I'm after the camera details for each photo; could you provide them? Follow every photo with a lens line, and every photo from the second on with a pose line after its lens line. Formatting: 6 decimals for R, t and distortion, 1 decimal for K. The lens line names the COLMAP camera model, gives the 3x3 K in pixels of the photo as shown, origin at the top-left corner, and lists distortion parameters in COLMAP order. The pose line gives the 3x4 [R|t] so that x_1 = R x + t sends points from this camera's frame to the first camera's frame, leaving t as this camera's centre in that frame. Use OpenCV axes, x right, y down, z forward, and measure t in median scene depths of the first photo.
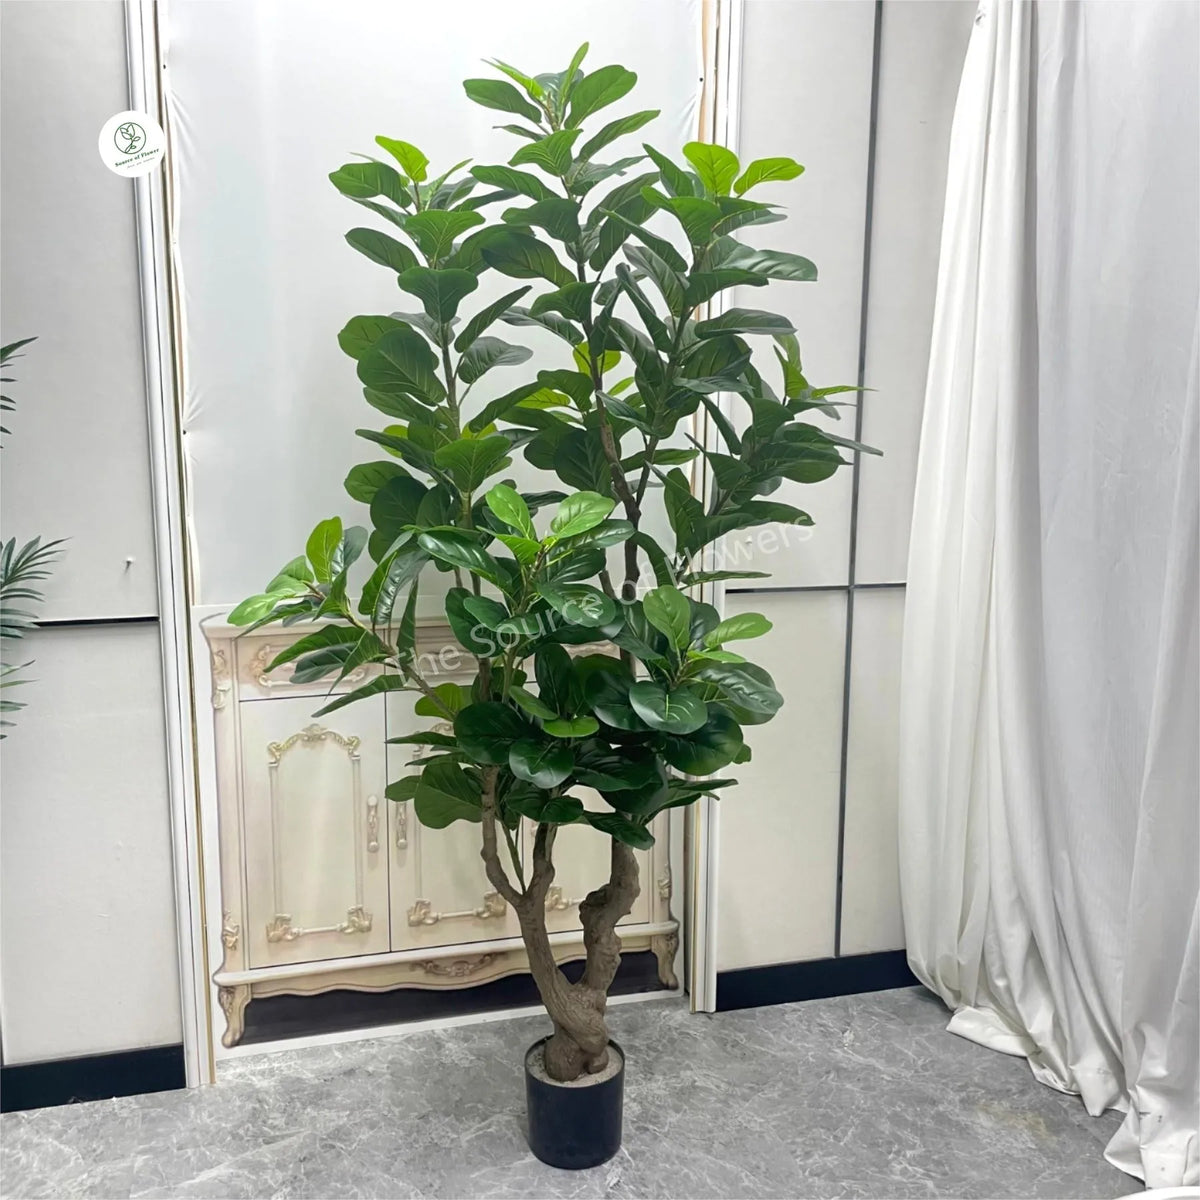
lens RADIAL K [[1251.6, 0, 600.4], [0, 1251.6, 570.0], [0, 0, 1]] dist [0.047558, -0.024251]
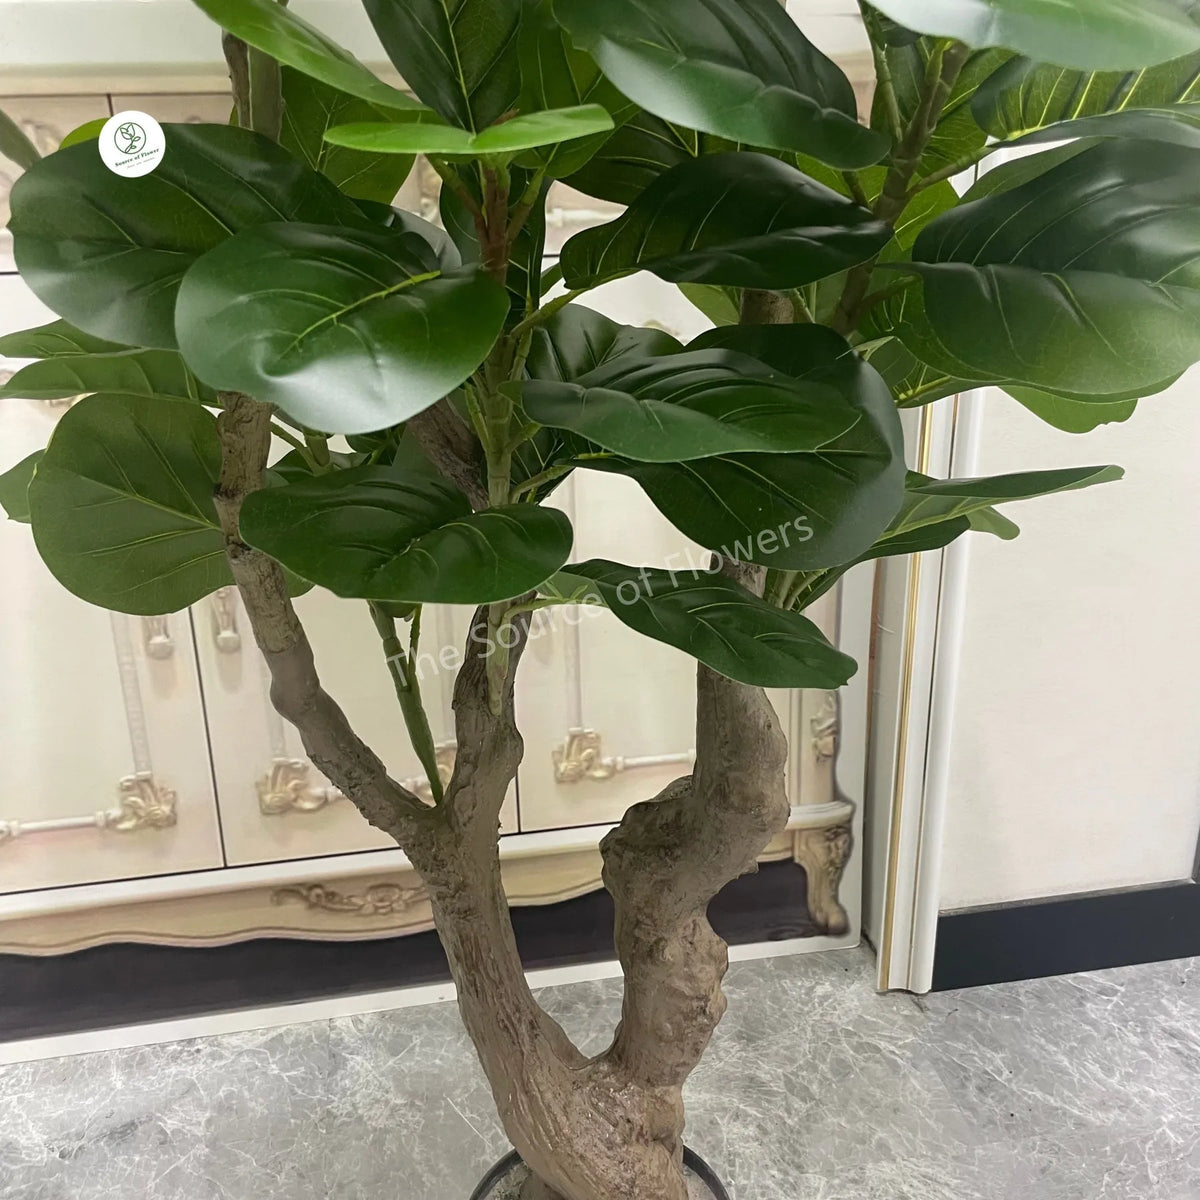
lens RADIAL K [[1251.6, 0, 600.4], [0, 1251.6, 570.0], [0, 0, 1]] dist [0.047558, -0.024251]
pose [[0.995859, 0.005232, -0.090756, 0.010810], [0.011254, 0.983567, 0.180195, 0.115280], [0.090208, -0.180470, 0.979435, 0.581560]]
